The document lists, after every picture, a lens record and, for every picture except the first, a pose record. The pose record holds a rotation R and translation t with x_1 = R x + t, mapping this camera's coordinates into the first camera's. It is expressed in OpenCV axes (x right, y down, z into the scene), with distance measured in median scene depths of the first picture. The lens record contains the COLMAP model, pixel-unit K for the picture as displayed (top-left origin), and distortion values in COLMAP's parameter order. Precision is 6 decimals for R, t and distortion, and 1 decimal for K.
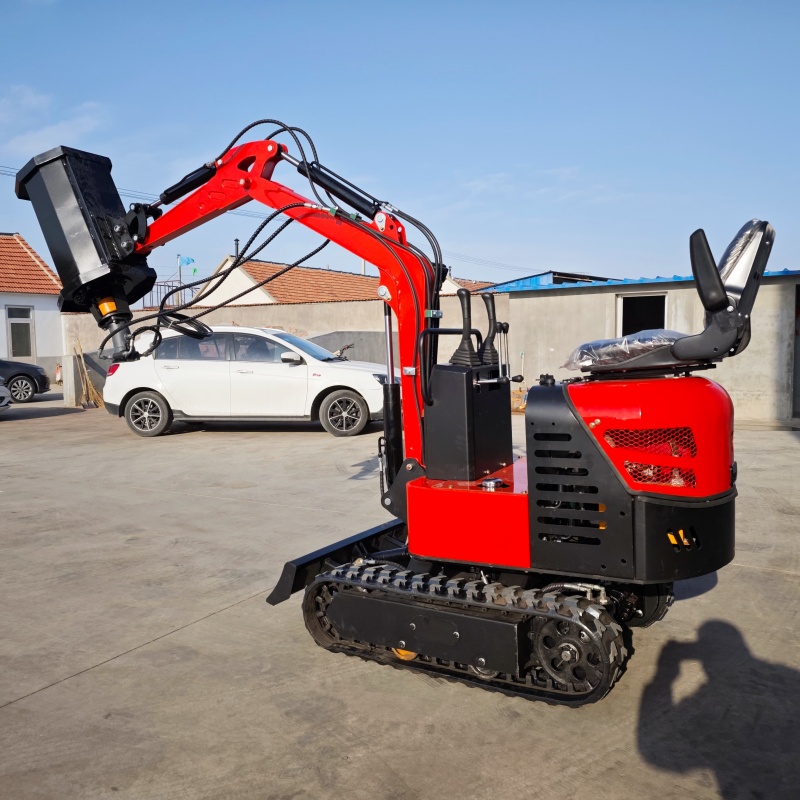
lens RADIAL K [[741.9, 0, 397.8], [0, 741.9, 403.5], [0, 0, 1]] dist [0.005241, 0.000000]
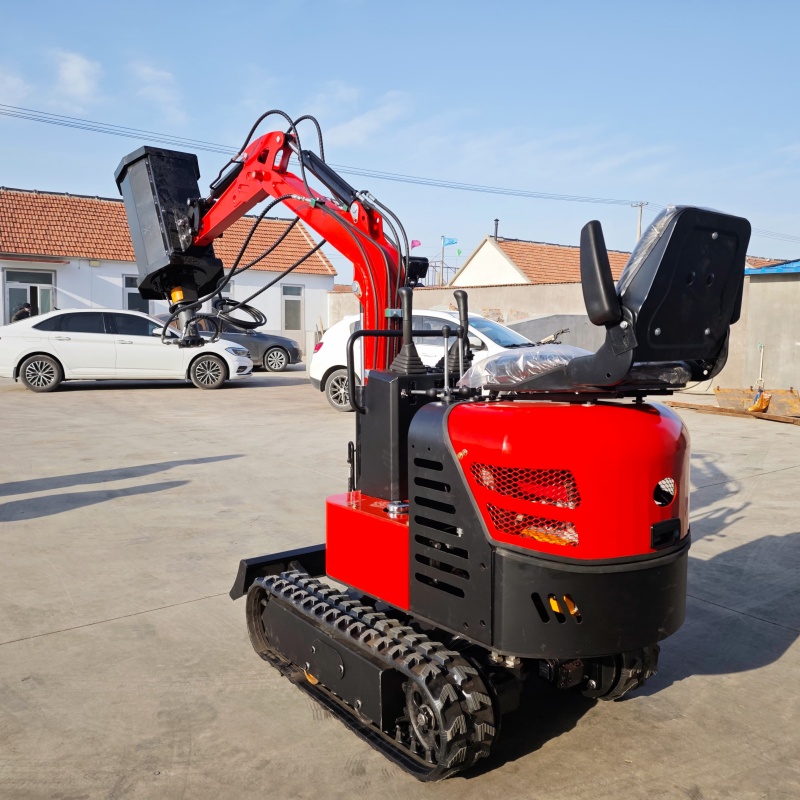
lens RADIAL K [[741.9, 0, 395.7], [0, 741.9, 398.3], [0, 0, 1]] dist [0.005241, 0.000000]
pose [[0.928724, 0.066021, -0.364846, 0.352201], [-0.057976, 0.997773, 0.032974, -0.041850], [0.366210, -0.009472, 0.930484, 0.137531]]
